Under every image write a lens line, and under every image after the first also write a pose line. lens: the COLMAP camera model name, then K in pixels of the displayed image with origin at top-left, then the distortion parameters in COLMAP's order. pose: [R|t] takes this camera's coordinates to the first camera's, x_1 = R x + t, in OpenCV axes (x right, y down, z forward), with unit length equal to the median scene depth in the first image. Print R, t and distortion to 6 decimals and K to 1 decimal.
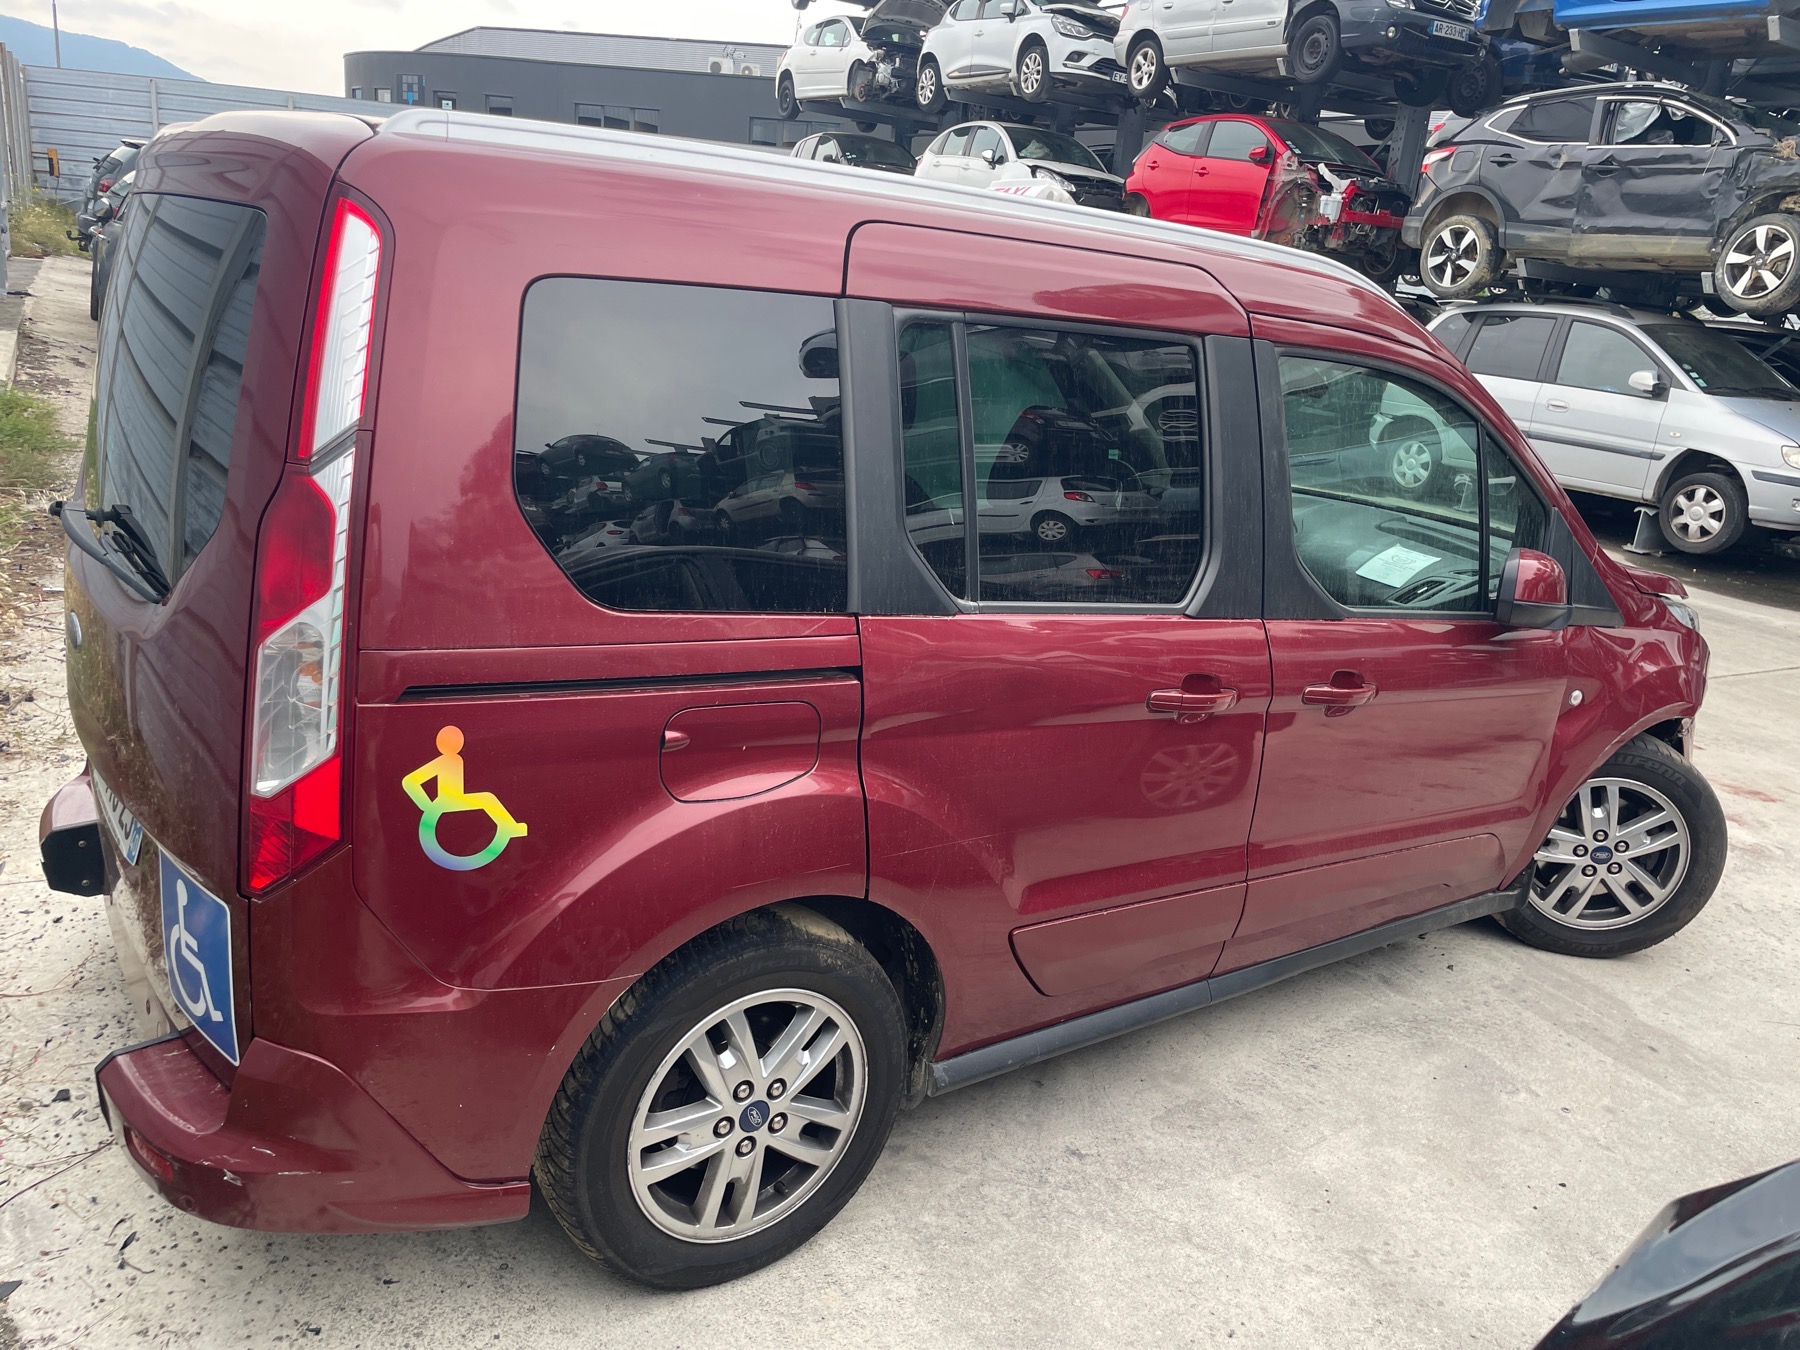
lens RADIAL K [[1366.5, 0, 908.3], [0, 1366.5, 689.9], [0, 0, 1]] dist [0.084133, -0.107363]
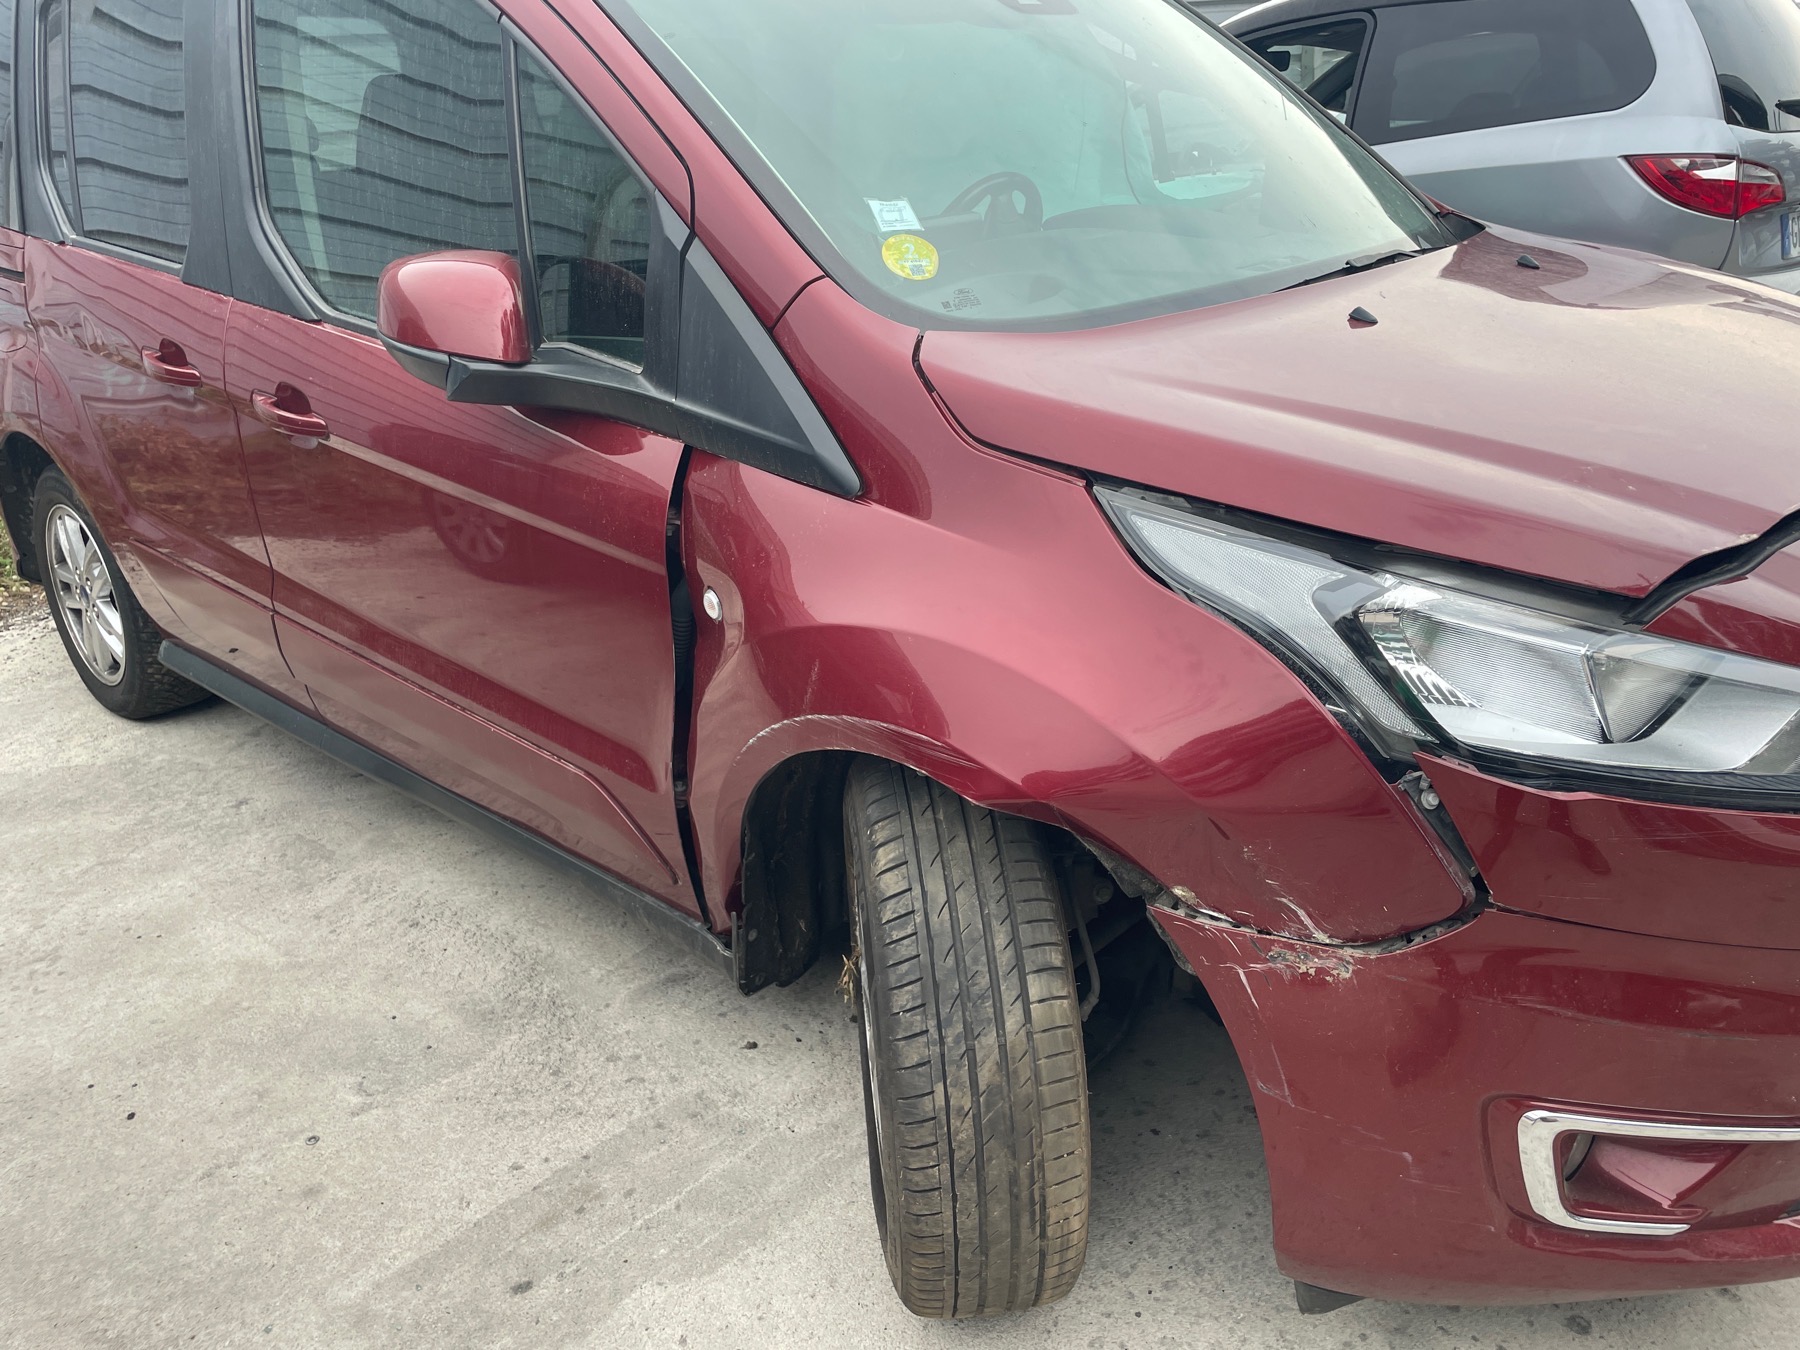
lens RADIAL K [[1353.7, 0, 900.0], [0, 1353.7, 675.0], [0, 0, 1]] dist [0.070966, -0.097129]
pose [[0.216603, 0.289463, -0.932359, 1.055934], [-0.224760, 0.944163, 0.240912, -0.112464], [0.950035, 0.157375, 0.269568, 1.049983]]
